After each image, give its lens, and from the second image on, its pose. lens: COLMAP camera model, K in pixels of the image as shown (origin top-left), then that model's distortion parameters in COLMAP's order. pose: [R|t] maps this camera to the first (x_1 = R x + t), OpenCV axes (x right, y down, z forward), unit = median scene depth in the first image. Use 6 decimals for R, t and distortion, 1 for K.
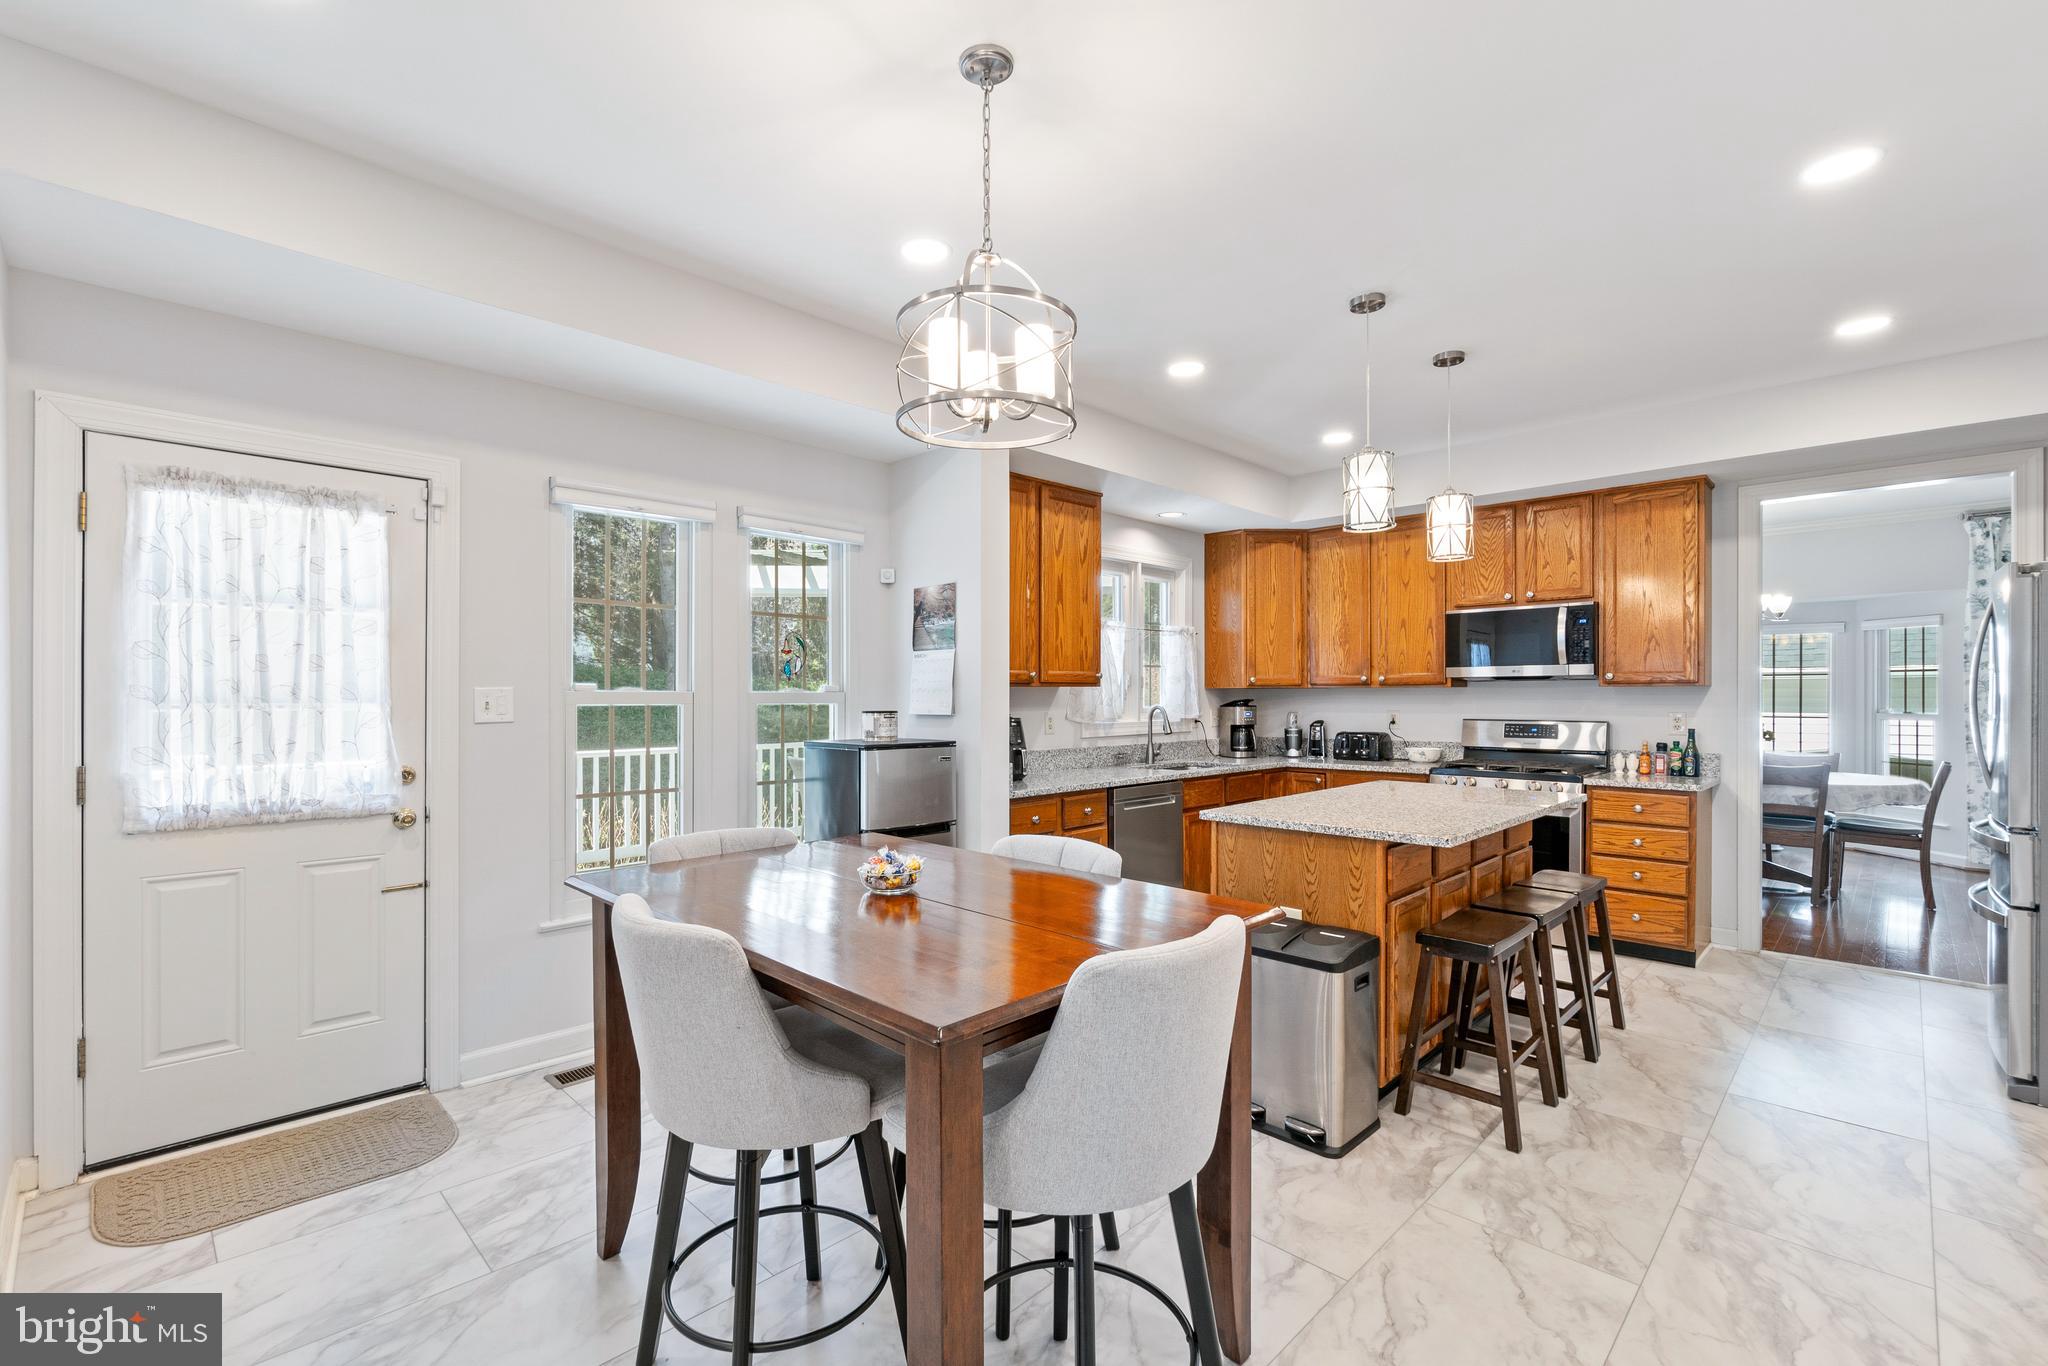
lens RADIAL K [[908.5, 0, 989.9], [0, 908.5, 693.3], [0, 0, 1]] dist [0.003995, -0.000080]
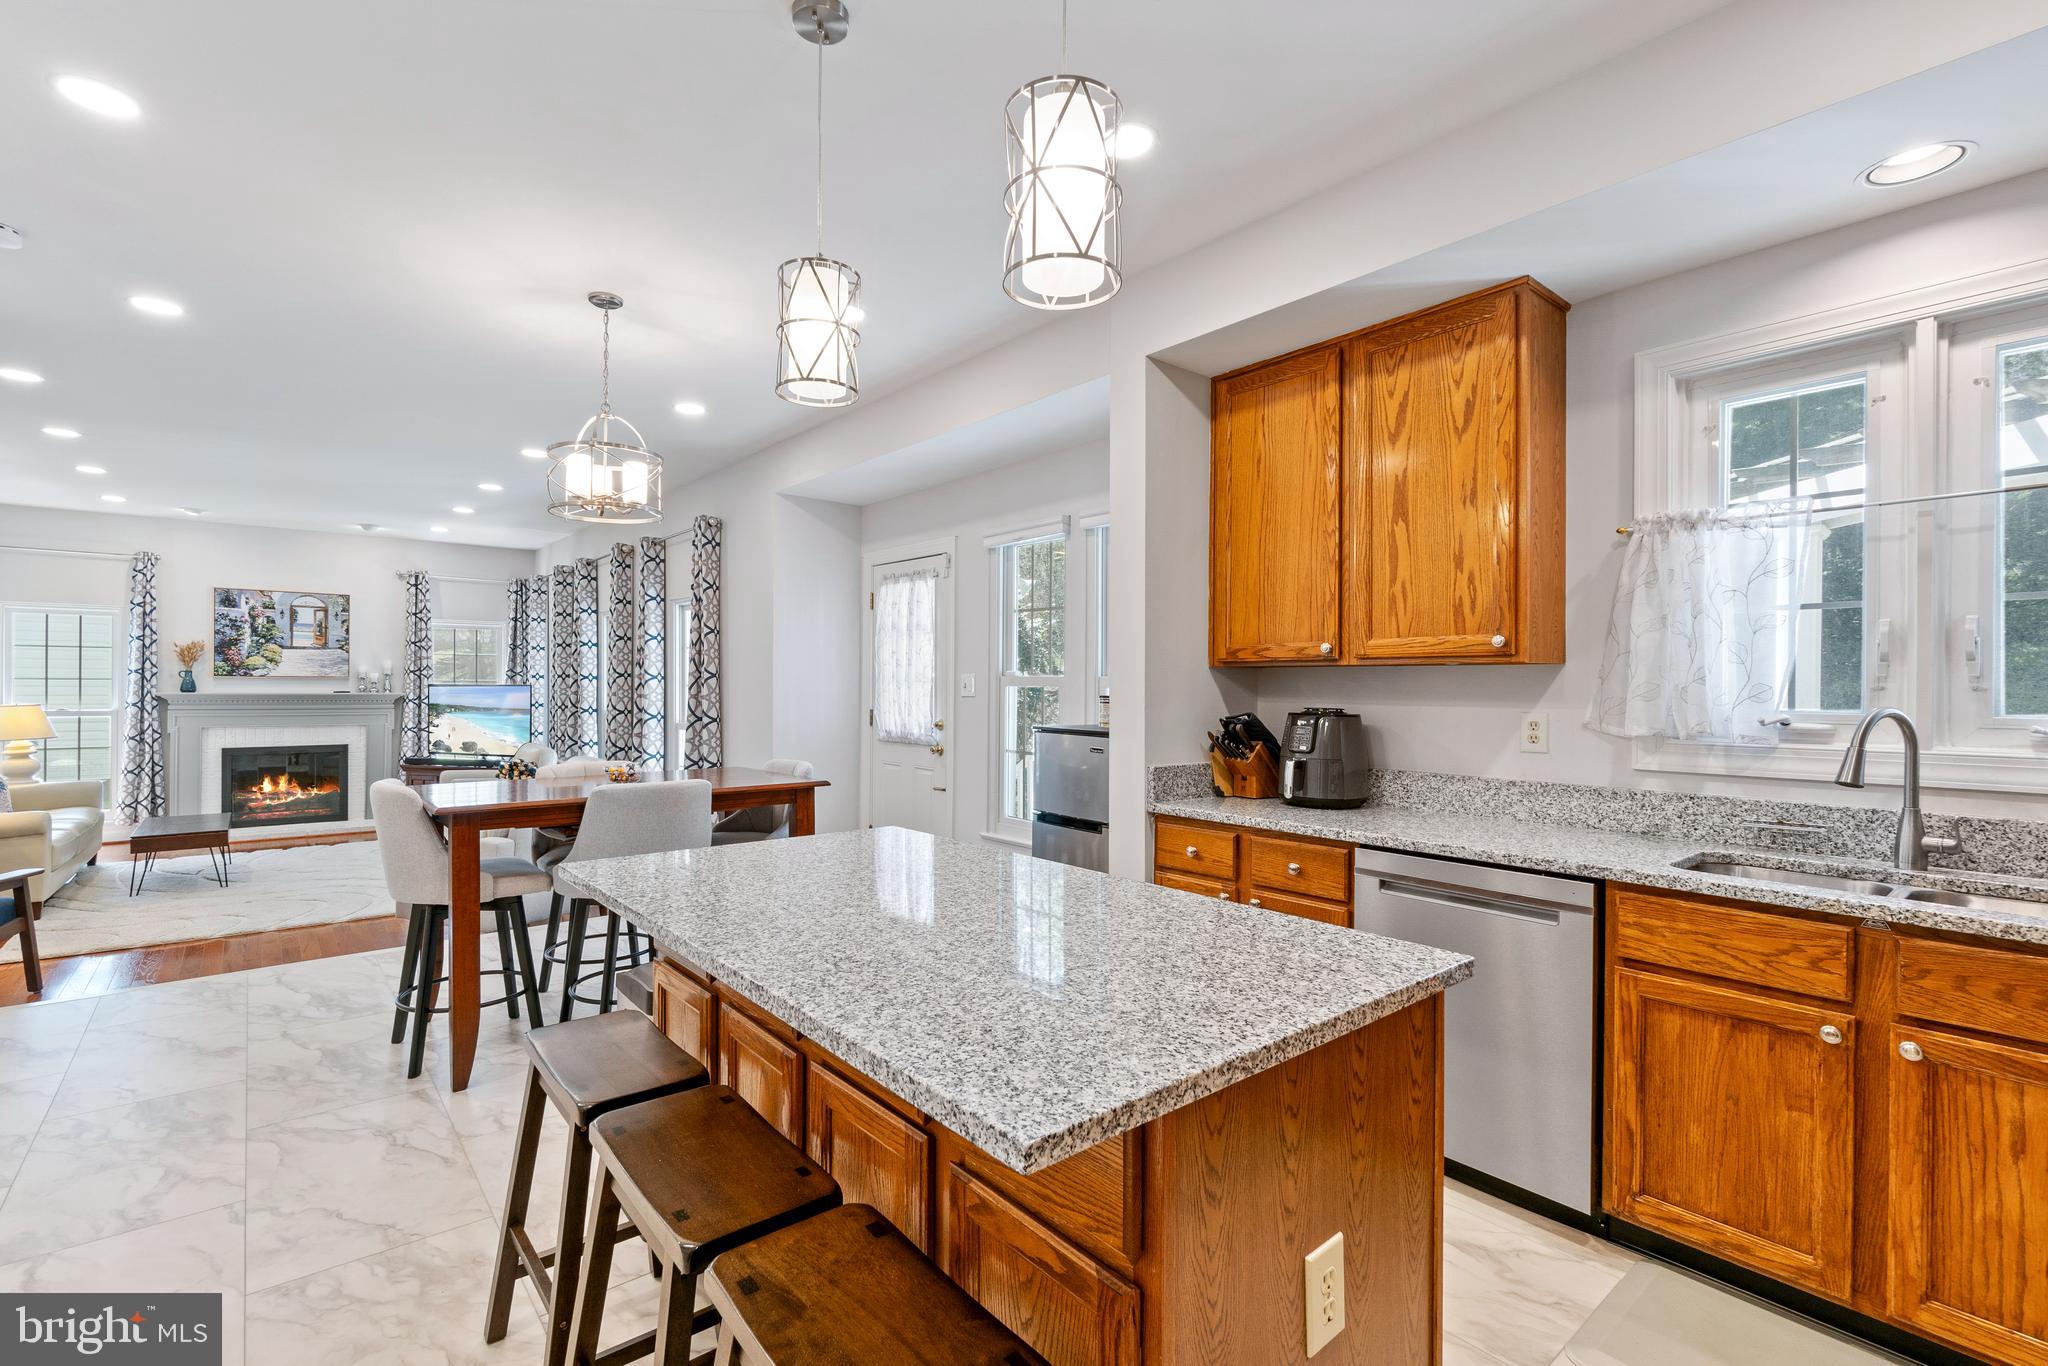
lens RADIAL K [[908.5, 0, 1008.0], [0, 908.5, 688.4], [0, 0, 1]] dist [0.003995, -0.000080]
pose [[-0.079504, 0.005595, -0.996819, 0.656280], [-0.004021, 0.999974, 0.005933, 0.005186], [0.996826, 0.004480, -0.079479, 0.768076]]
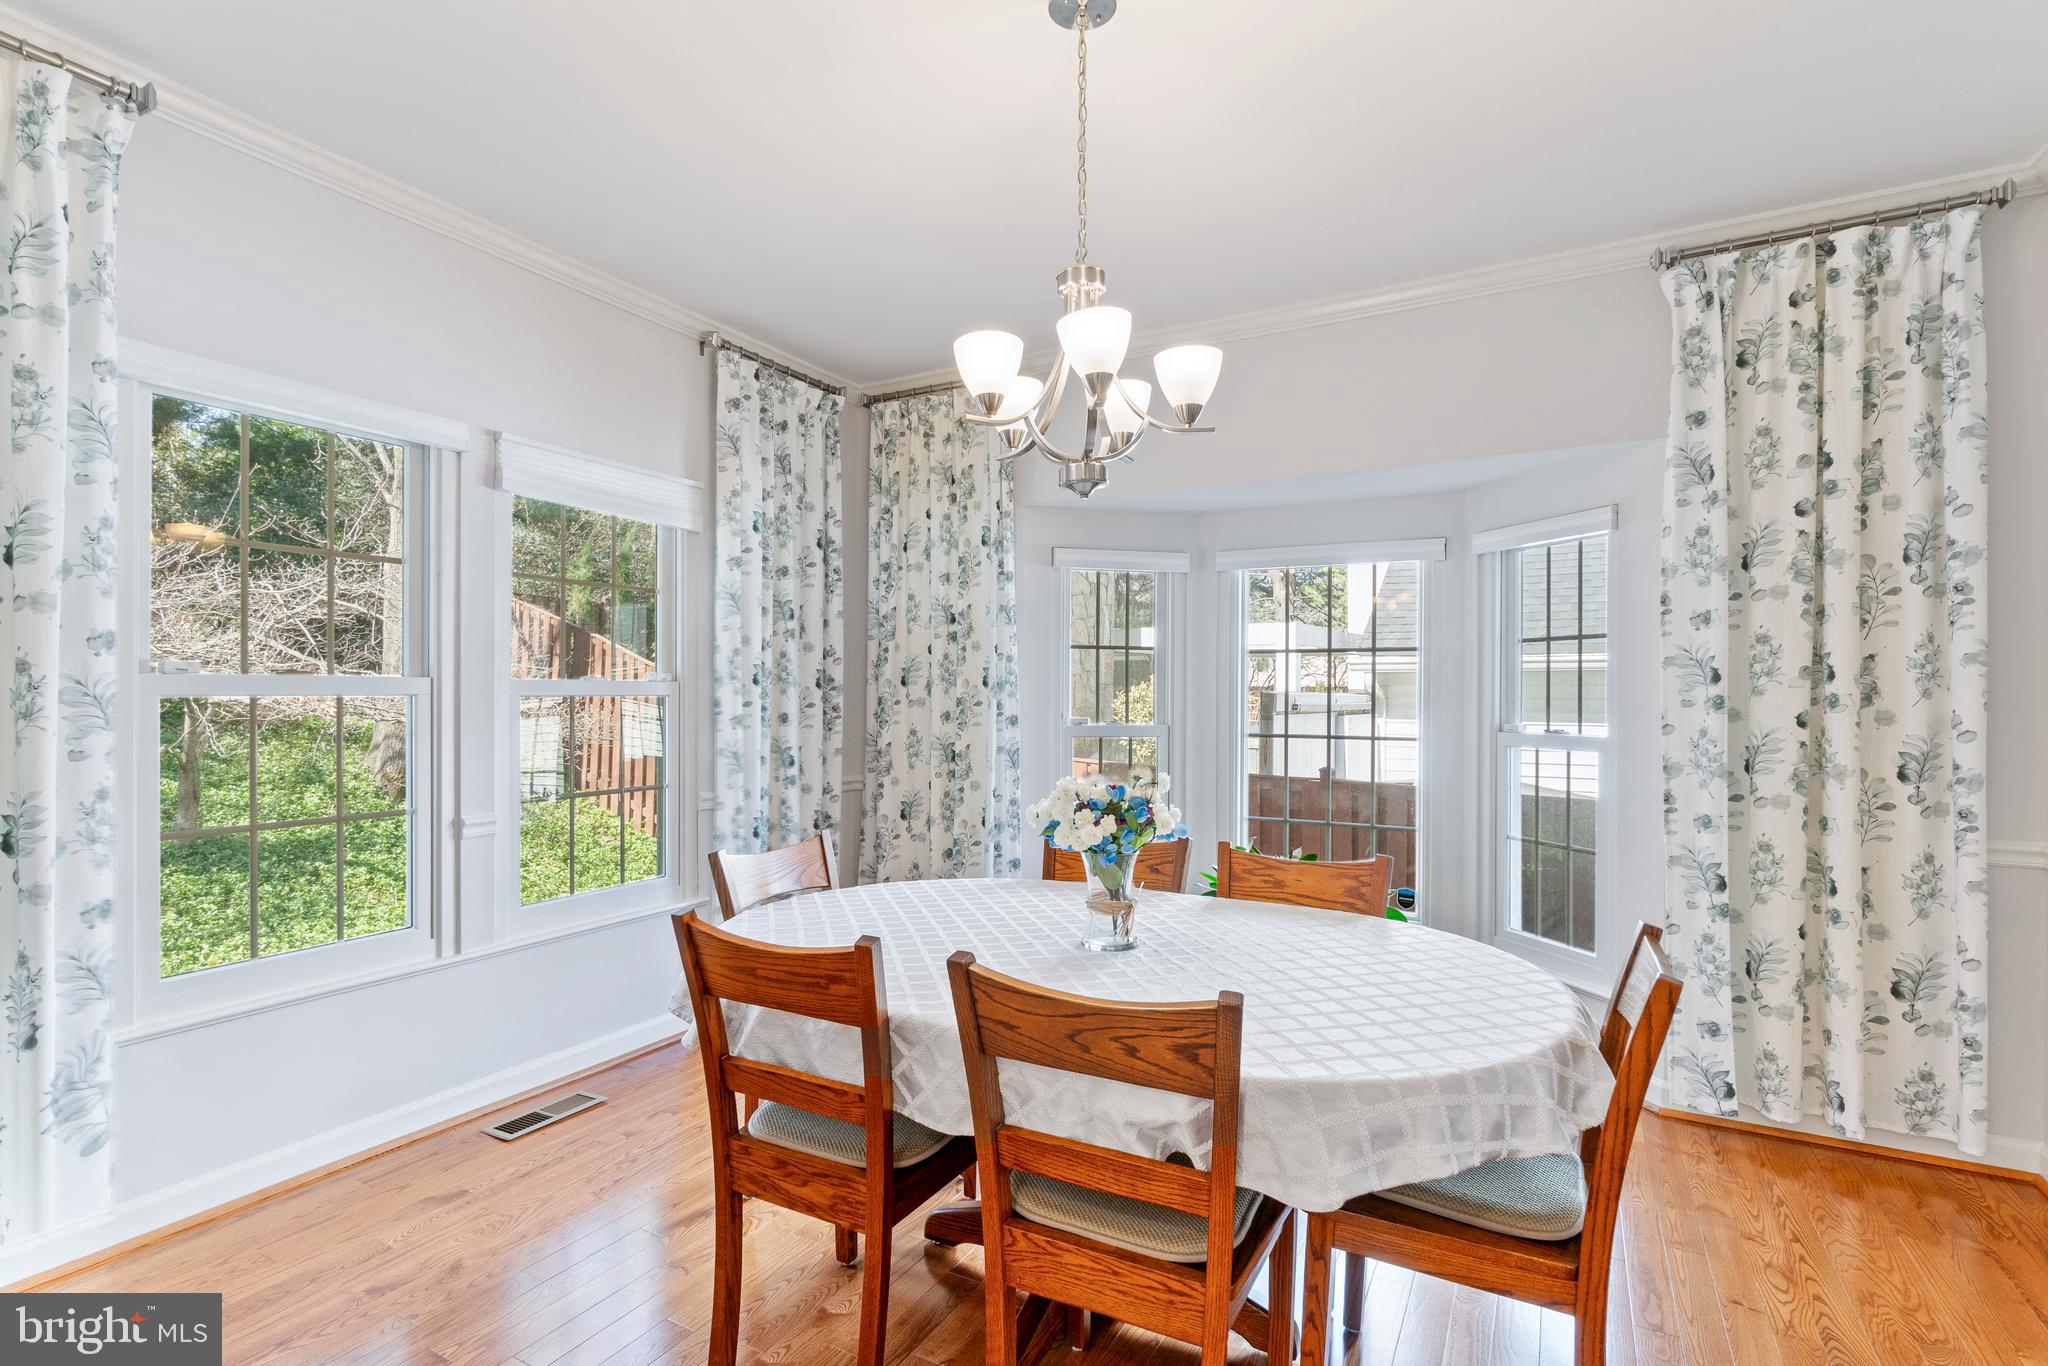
lens RADIAL K [[965.0, 0, 1021.3], [0, 965.0, 691.0], [0, 0, 1]] dist [0.005031, 0.000939]
pose [[0.962352, 0.006709, 0.271722, 0.900760], [-0.005816, 0.999975, -0.004090, 0.006148], [-0.271742, 0.002356, 0.962367, 0.883272]]
